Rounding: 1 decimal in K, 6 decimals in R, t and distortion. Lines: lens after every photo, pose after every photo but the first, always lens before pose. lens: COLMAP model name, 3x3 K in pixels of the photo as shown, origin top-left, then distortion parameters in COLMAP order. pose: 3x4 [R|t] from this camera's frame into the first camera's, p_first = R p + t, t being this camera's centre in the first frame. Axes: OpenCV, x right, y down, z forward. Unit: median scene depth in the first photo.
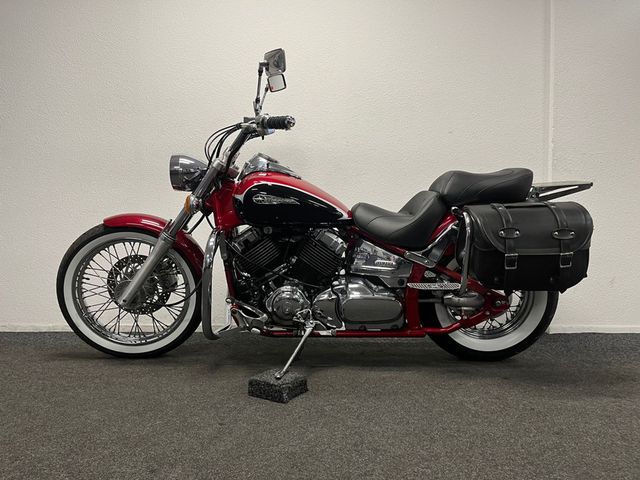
lens RADIAL K [[489.7, 0, 320.0], [0, 489.7, 240.0], [0, 0, 1]] dist [0.015609, -0.005780]
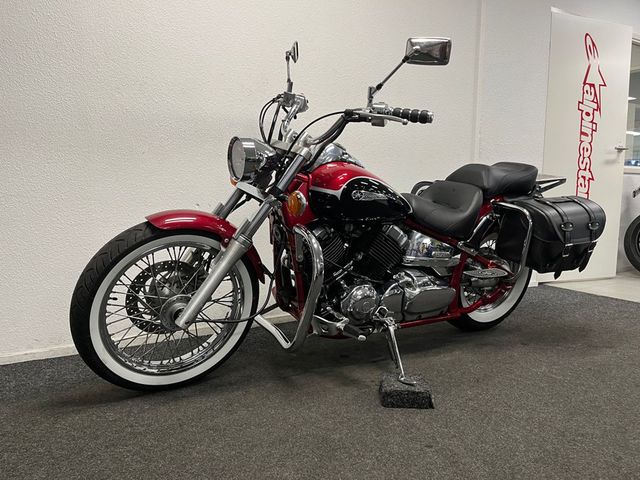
lens RADIAL K [[490.3, 0, 316.9], [0, 490.3, 238.3], [0, 0, 1]] dist [0.022142, 0.000990]
pose [[0.868800, -0.050982, 0.492532, -0.591129], [0.007254, 0.995889, 0.090290, -0.079449], [-0.495111, -0.074871, 0.865598, 0.222060]]
